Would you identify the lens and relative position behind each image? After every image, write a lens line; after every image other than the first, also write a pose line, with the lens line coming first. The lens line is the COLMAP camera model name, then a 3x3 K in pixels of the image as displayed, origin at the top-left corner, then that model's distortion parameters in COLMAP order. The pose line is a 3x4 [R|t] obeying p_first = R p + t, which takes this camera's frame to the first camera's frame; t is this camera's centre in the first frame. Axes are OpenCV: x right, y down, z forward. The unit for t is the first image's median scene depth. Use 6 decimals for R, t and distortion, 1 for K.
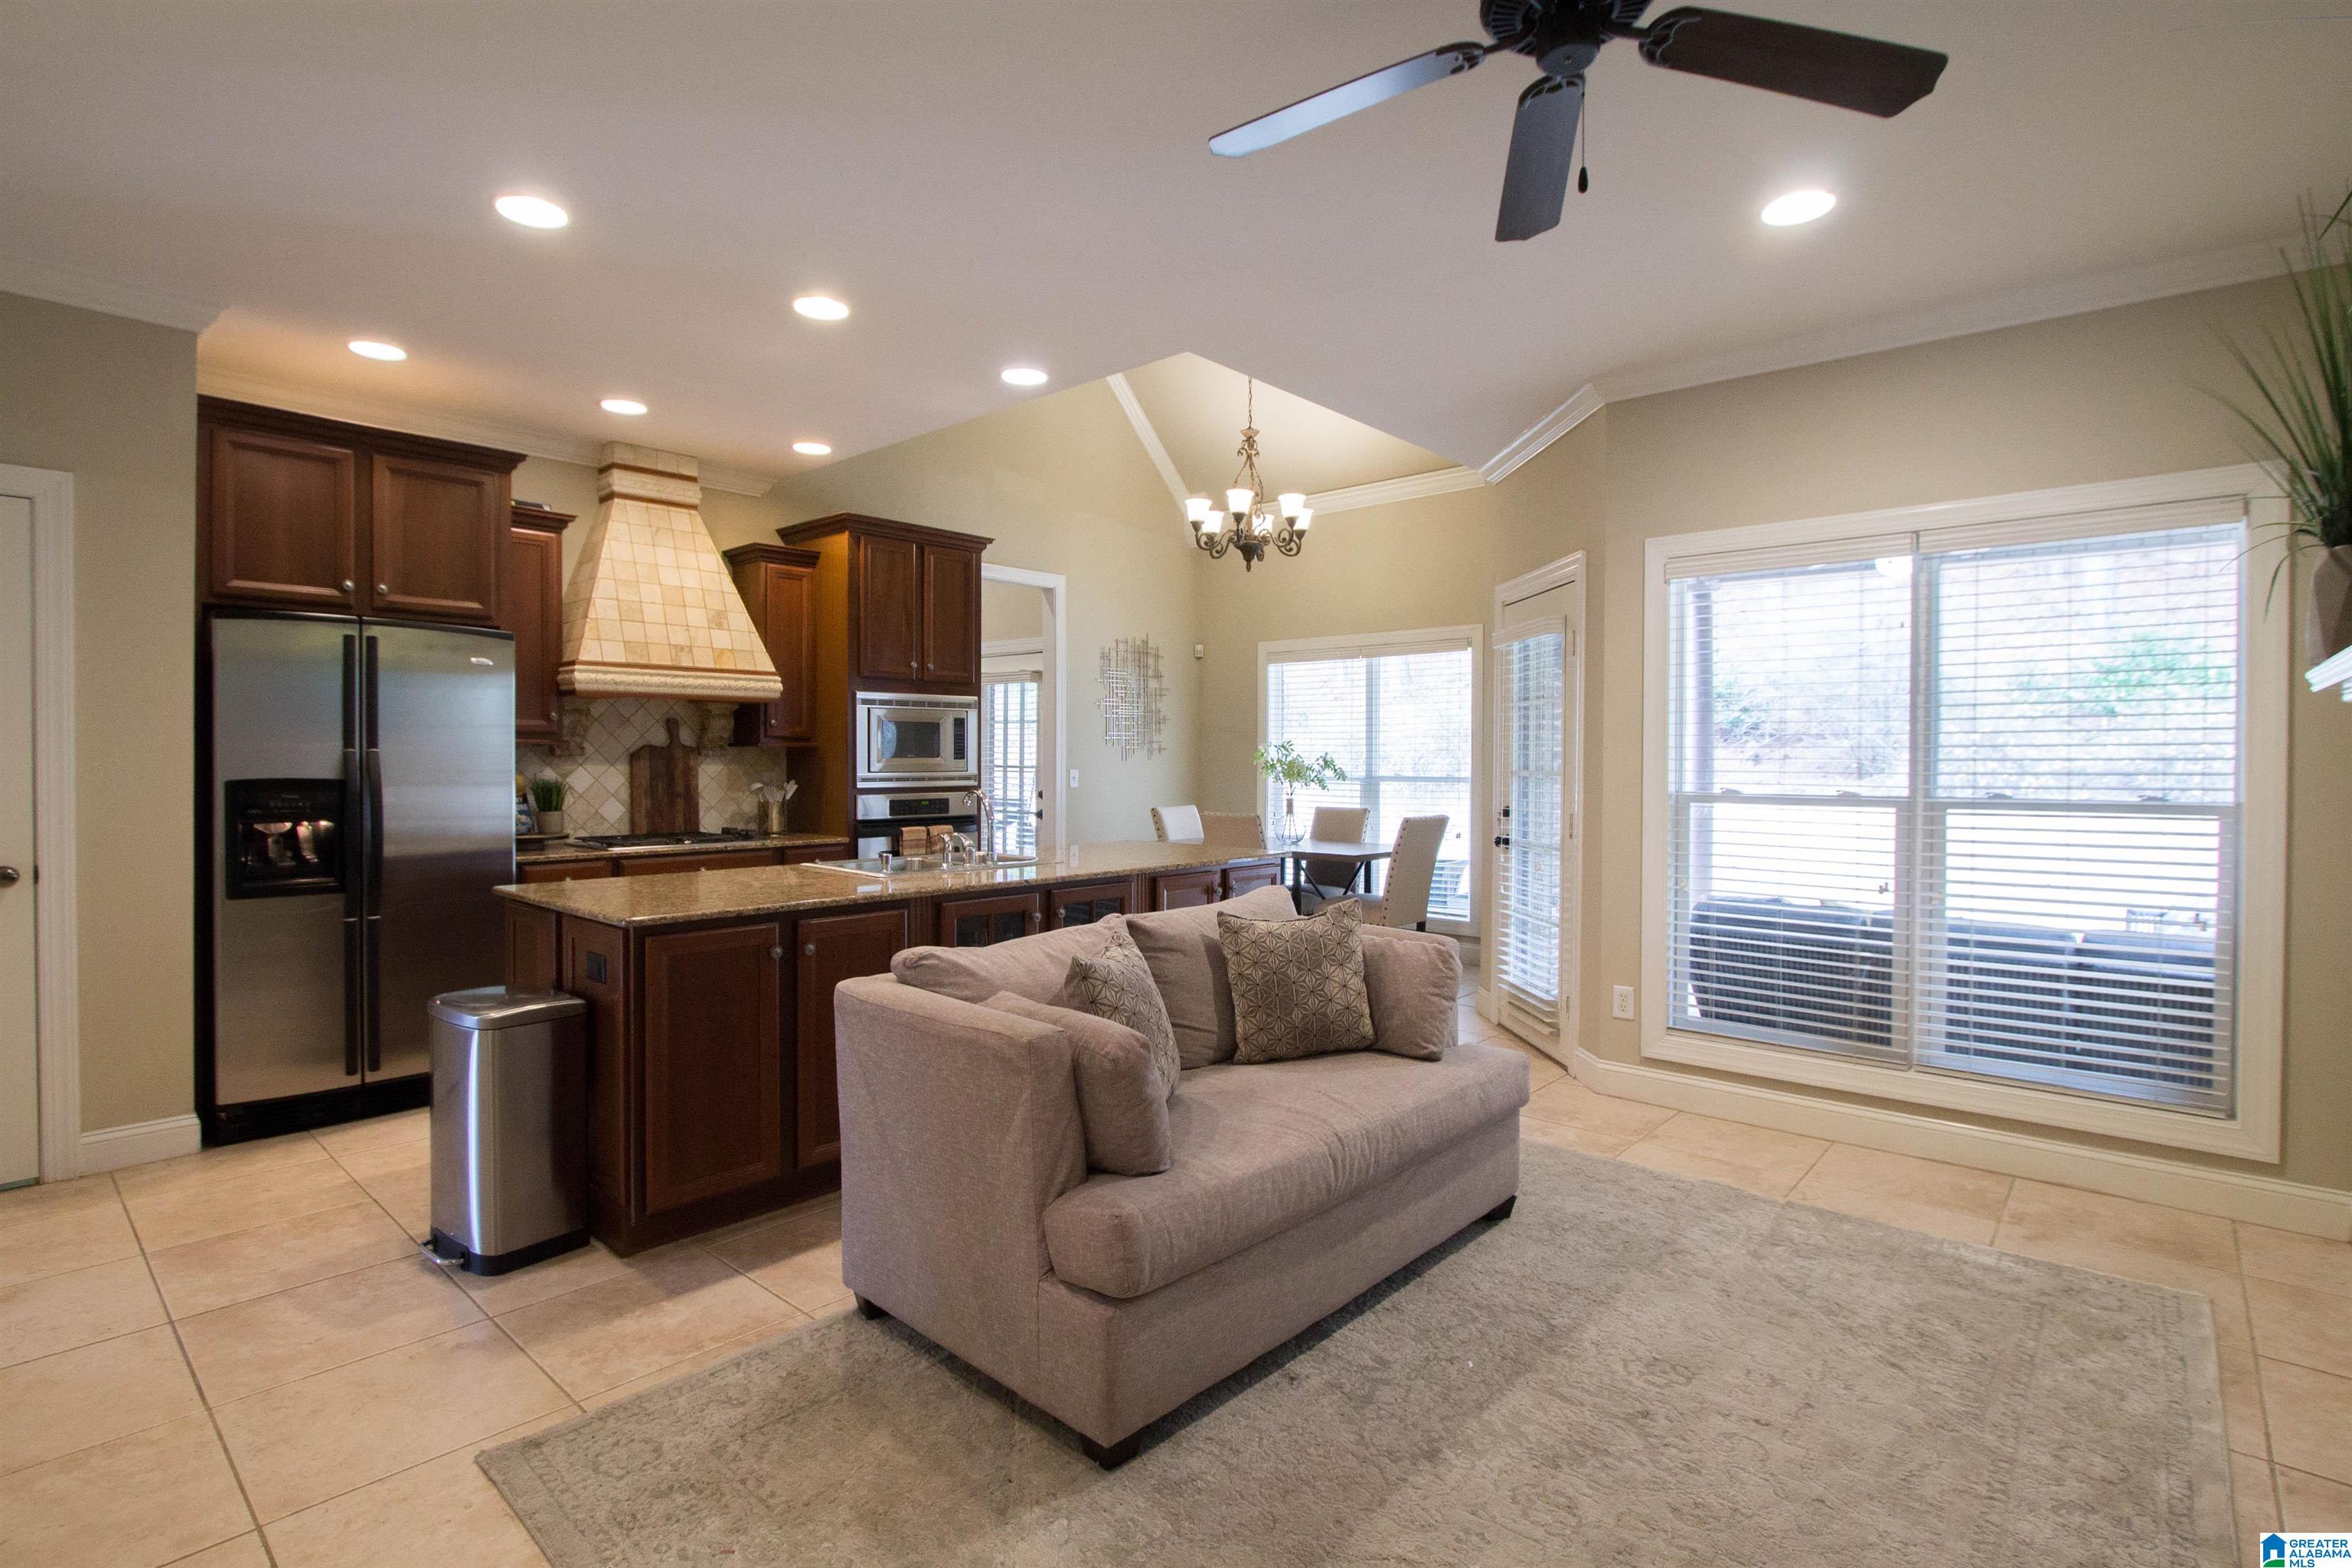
lens RADIAL K [[1118.3, 0, 1169.4], [0, 1118.3, 773.0], [0, 0, 1]] dist [-0.025322, 0.004759]
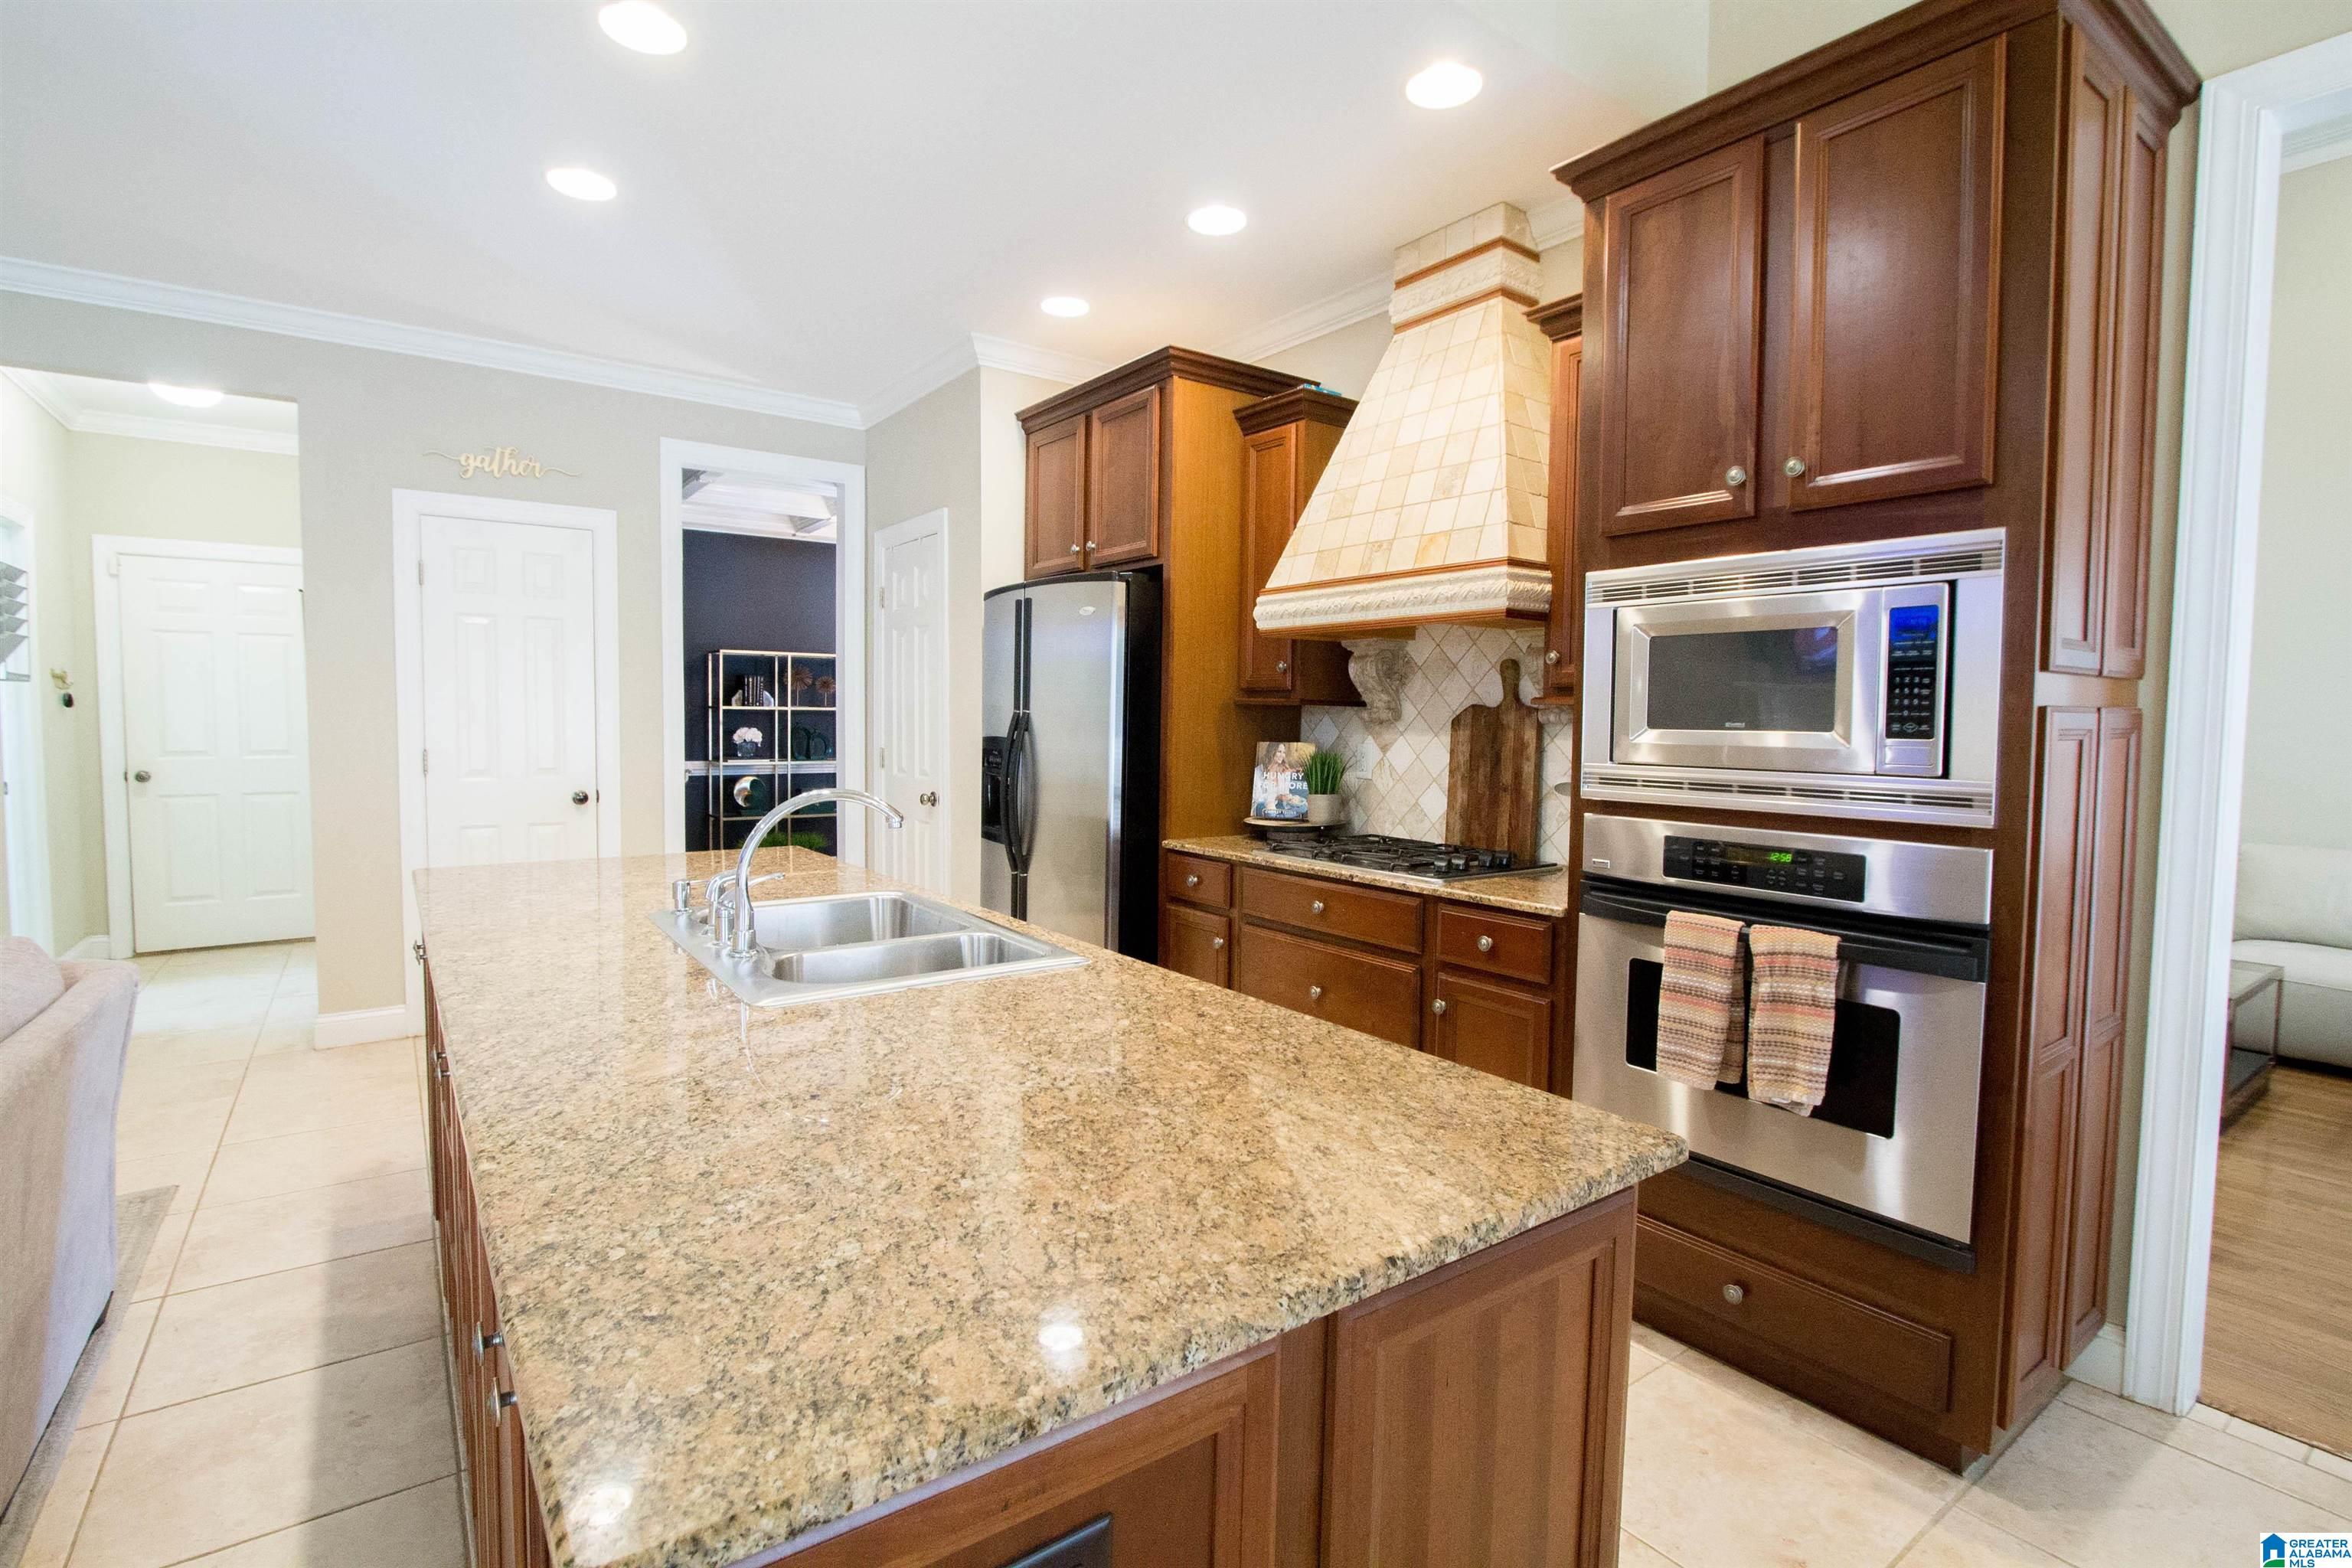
lens RADIAL K [[1093.9, 0, 1174.2], [0, 1093.9, 775.6], [0, 0, 1]] dist [-0.030496, -0.000354]
pose [[-0.206702, 0.046154, -0.977315, 0.166072], [-0.028346, 0.998185, 0.053135, -0.012944], [0.977993, 0.038686, -0.205018, 0.937018]]
